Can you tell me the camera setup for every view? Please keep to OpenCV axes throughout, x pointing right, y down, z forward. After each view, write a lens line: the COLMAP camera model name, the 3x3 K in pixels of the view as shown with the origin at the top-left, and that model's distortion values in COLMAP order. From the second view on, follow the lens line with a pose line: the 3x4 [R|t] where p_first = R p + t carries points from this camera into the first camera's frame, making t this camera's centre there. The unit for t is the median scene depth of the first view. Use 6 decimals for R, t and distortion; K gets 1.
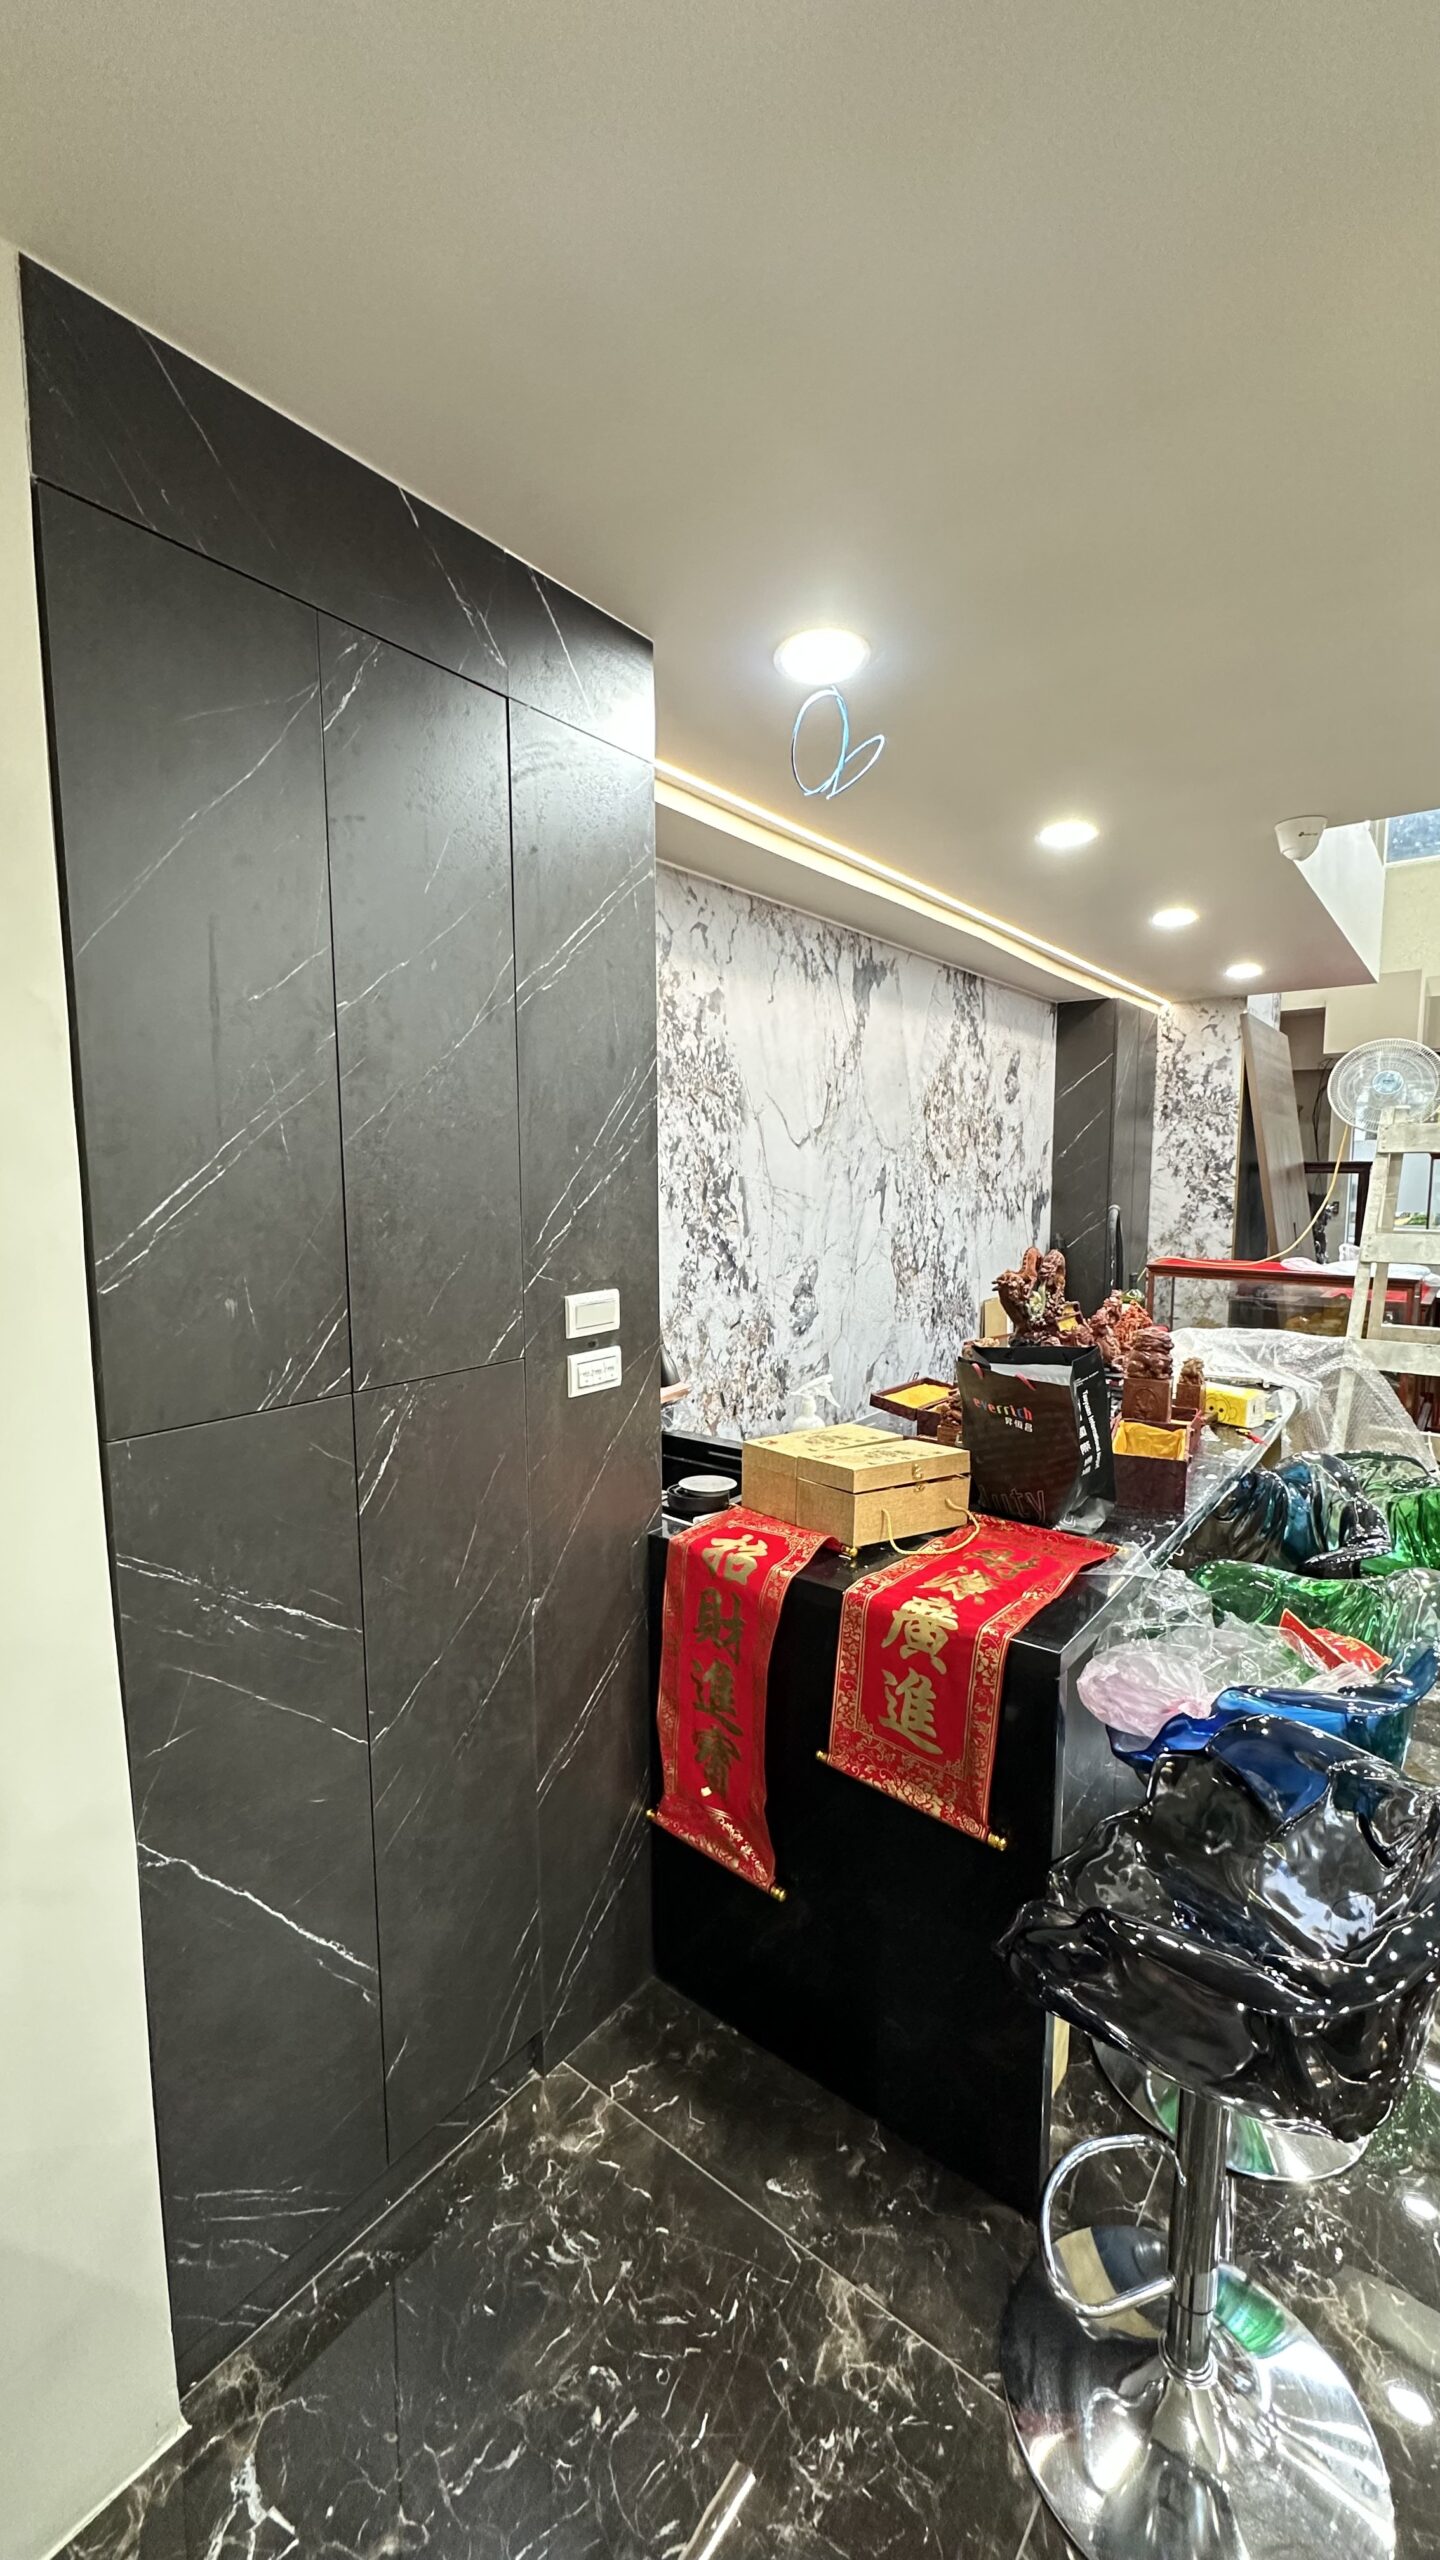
lens RADIAL K [[1015.7, 0, 722.4], [0, 1015.7, 1280.4], [0, 0, 1]] dist [-0.007197, 0.000878]
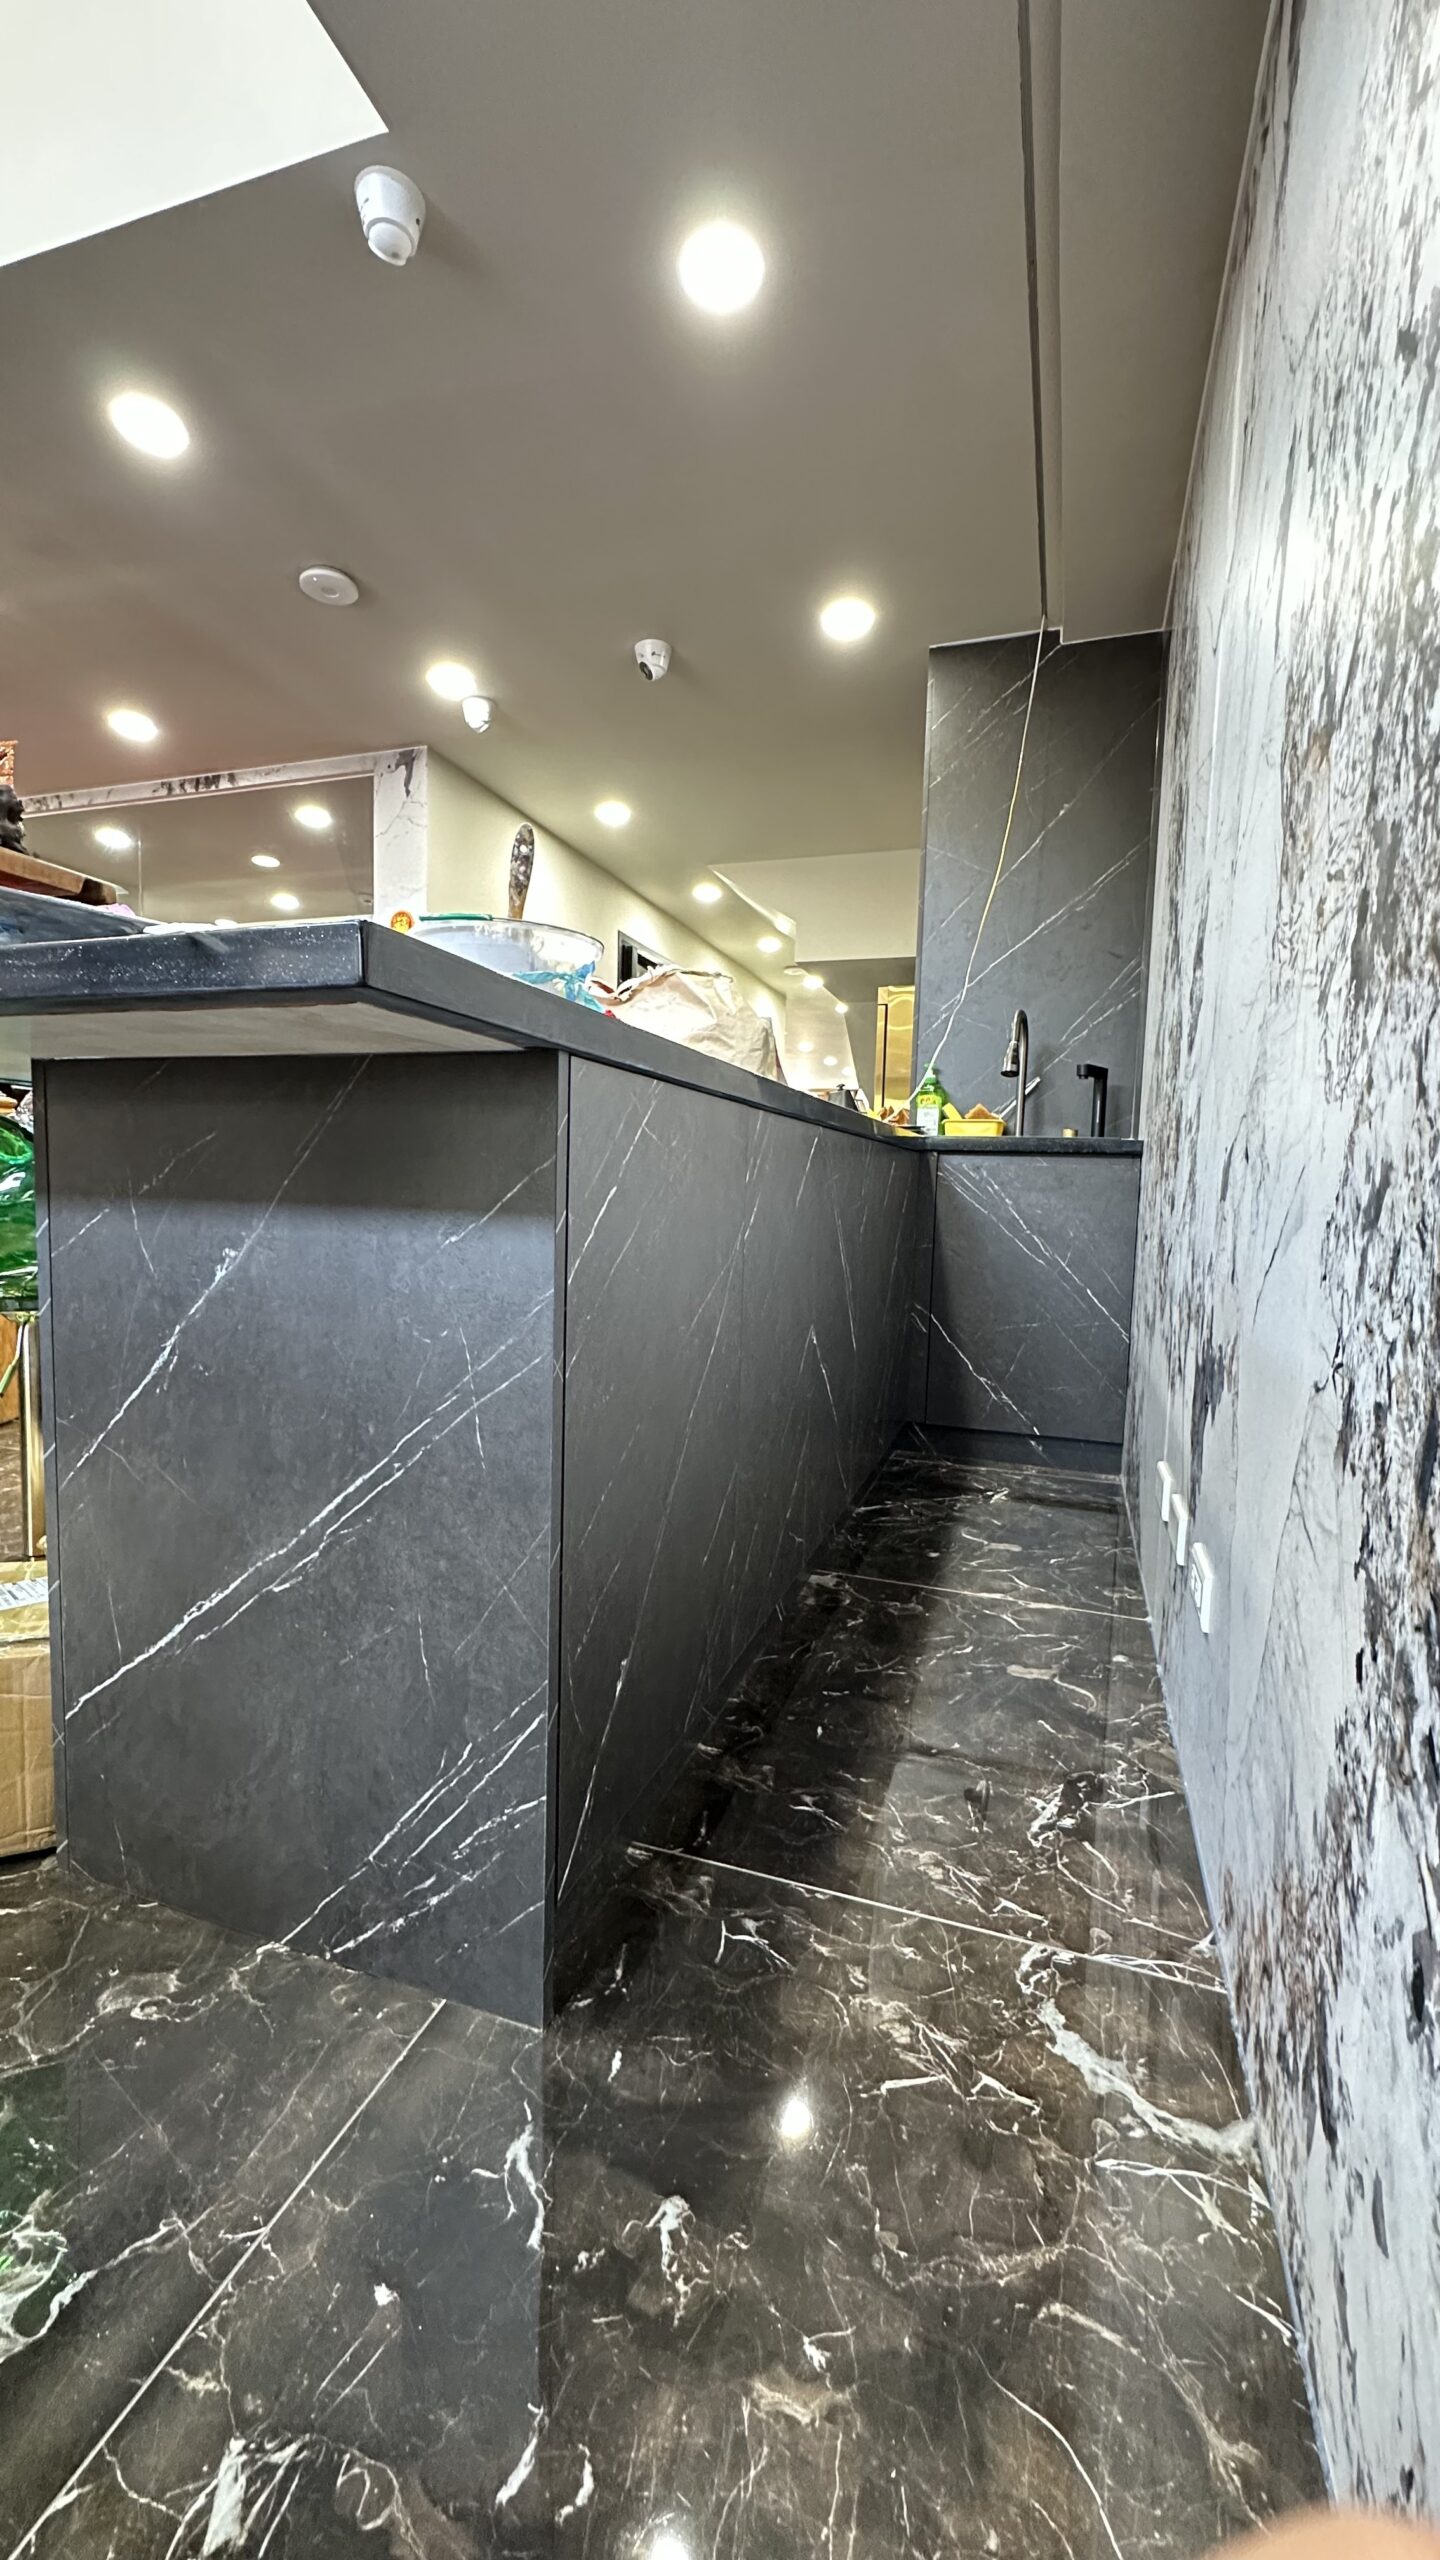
lens RADIAL K [[1015.7, 0, 721.9], [0, 1015.7, 1278.0], [0, 0, 1]] dist [-0.007197, 0.000878]
pose [[0.329310, 0.095316, -0.939399, 0.216420], [-0.142241, 0.988546, 0.050439, -0.254485], [0.933447, 0.117011, 0.339096, 0.758082]]
